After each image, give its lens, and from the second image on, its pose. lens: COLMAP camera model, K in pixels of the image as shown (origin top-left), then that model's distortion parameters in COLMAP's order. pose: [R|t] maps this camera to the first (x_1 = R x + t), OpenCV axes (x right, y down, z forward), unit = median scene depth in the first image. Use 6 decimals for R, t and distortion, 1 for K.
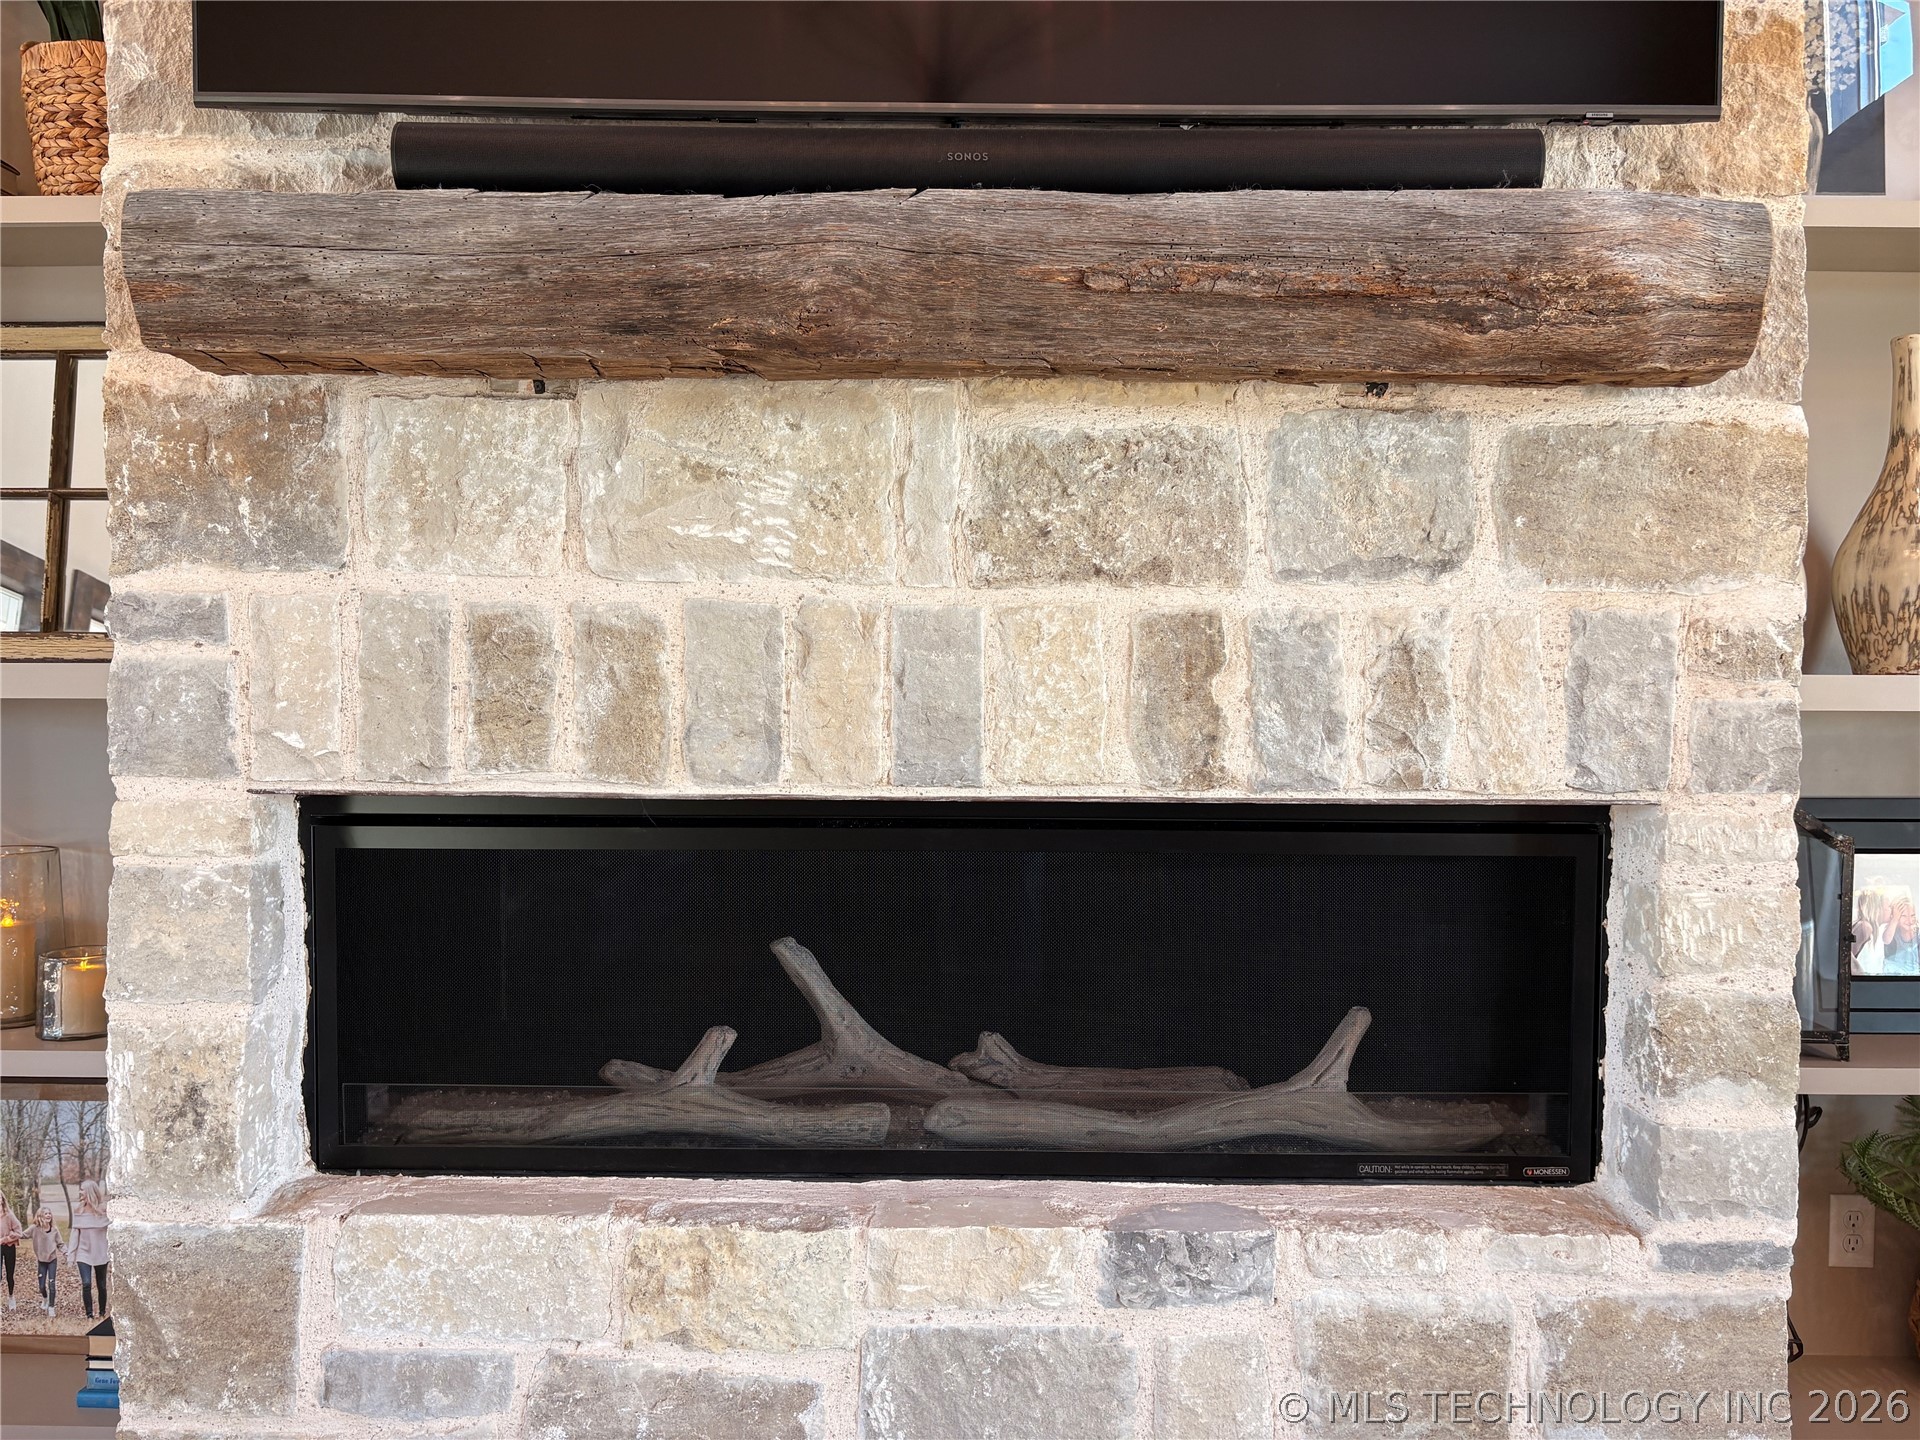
lens RADIAL K [[1462.6, 0, 959.7], [0, 1462.6, 719.0], [0, 0, 1]] dist [-0.010800, -0.004837]
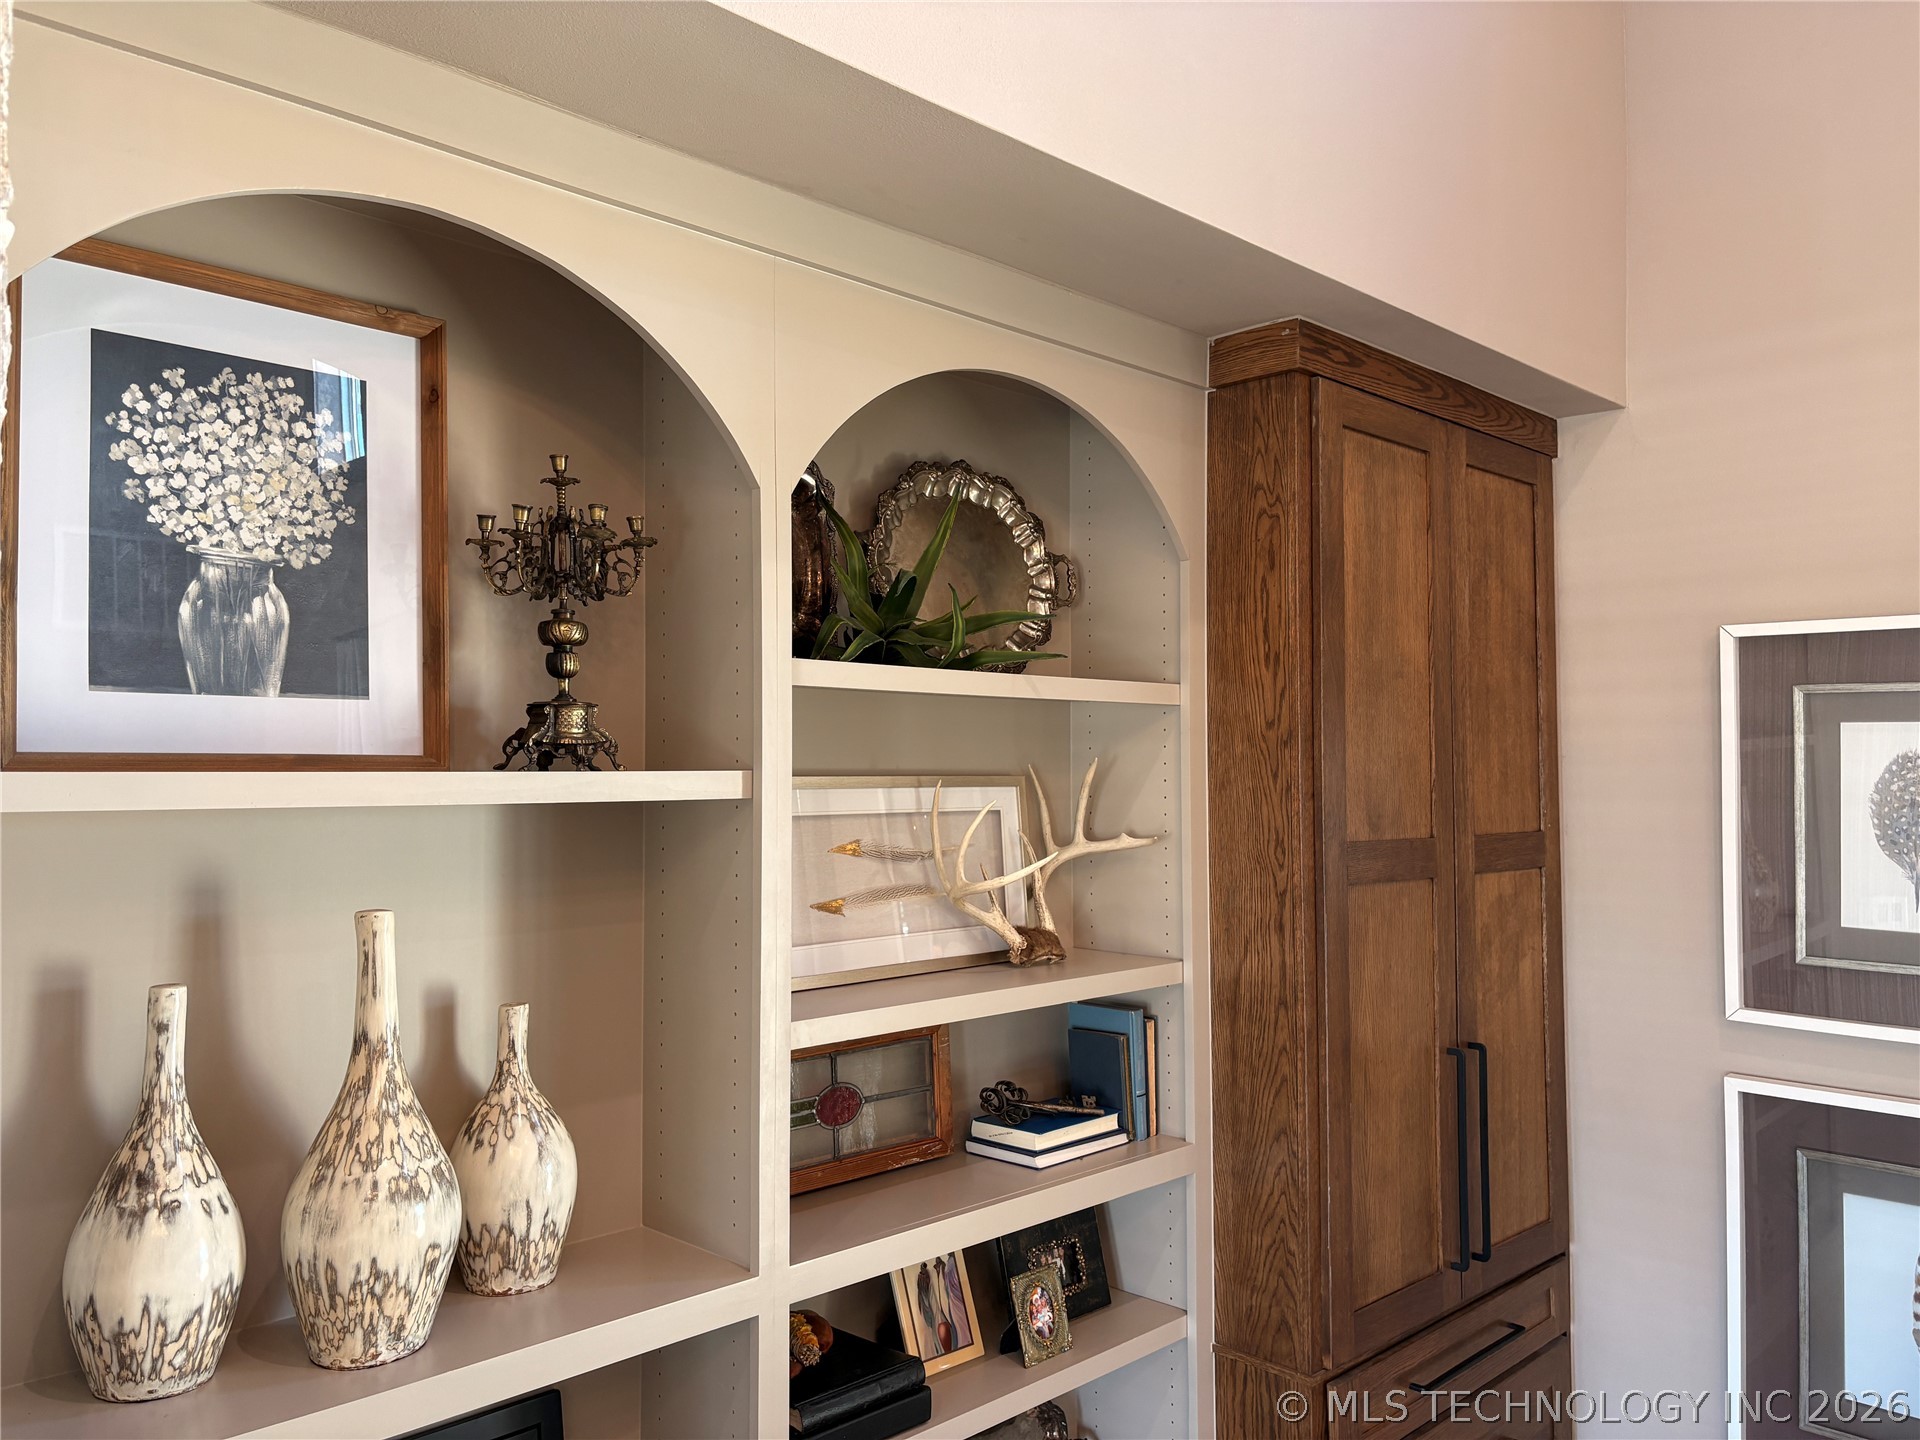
lens RADIAL K [[1462.6, 0, 960.7], [0, 1462.6, 723.7], [0, 0, 1]] dist [-0.010800, -0.004837]
pose [[0.712989, 0.016486, 0.700981, 0.328130], [0.013448, 0.999218, -0.037178, -0.335019], [-0.701046, 0.035935, 0.712210, 0.215289]]
